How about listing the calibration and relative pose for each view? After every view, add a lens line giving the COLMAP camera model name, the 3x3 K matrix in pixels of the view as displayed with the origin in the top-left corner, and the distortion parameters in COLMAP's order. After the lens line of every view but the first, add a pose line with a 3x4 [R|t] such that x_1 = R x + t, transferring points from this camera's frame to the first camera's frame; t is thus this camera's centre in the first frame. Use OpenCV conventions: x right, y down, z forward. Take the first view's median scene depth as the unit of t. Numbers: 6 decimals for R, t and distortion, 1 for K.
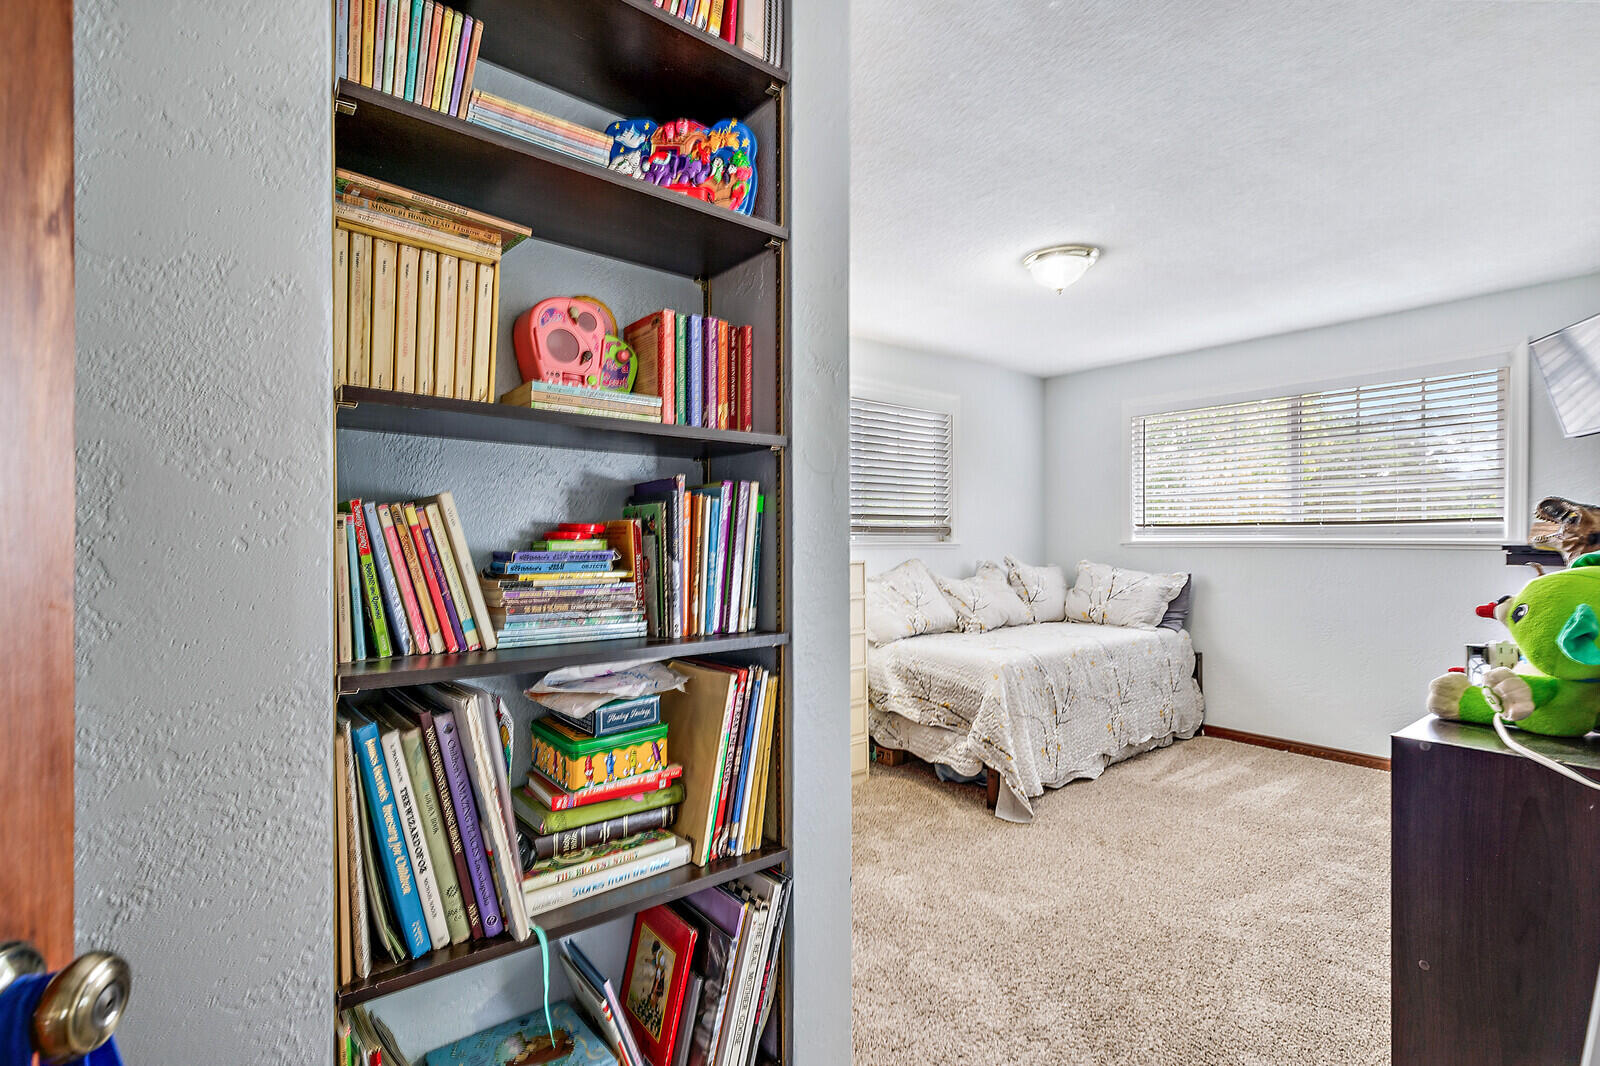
lens RADIAL K [[728.4, 0, 804.2], [0, 728.4, 538.8], [0, 0, 1]] dist [0.009840, 0.000144]
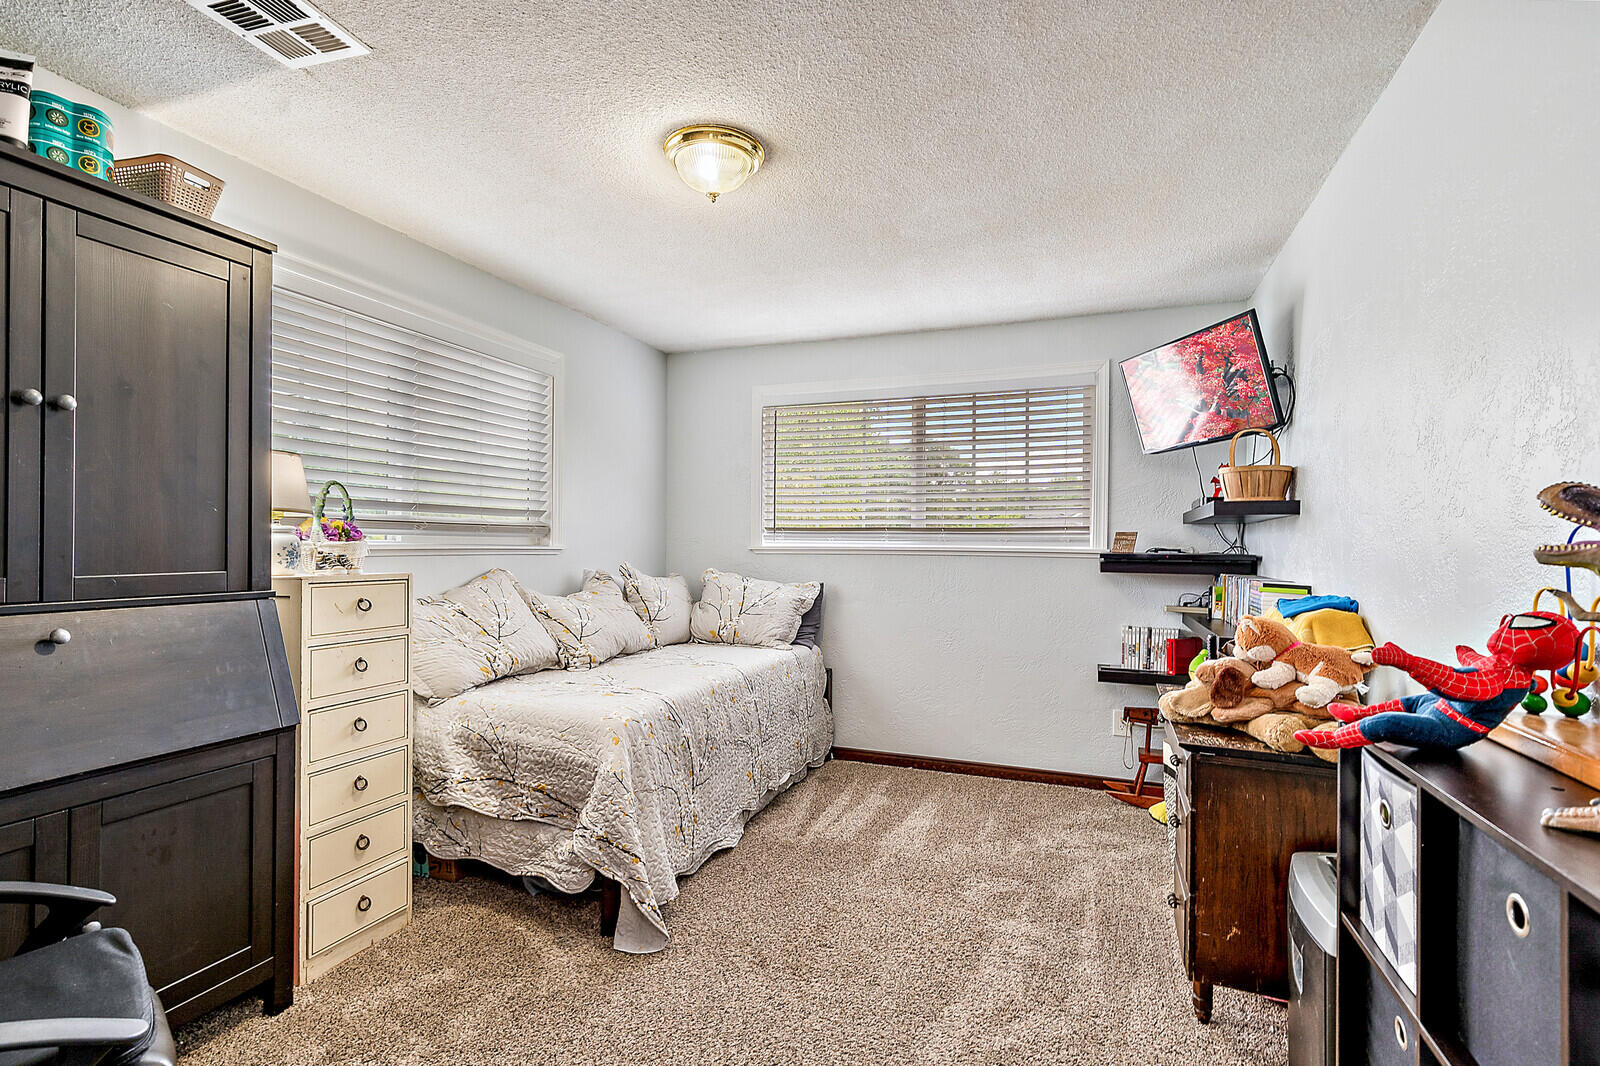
lens RADIAL K [[728.4, 0, 804.2], [0, 728.4, 538.8], [0, 0, 1]] dist [0.009840, 0.000144]
pose [[0.857729, 0.012484, 0.513950, 0.050467], [-0.009910, 0.999921, -0.007749, 0.000256], [-0.514007, 0.001553, 0.857785, 0.277748]]
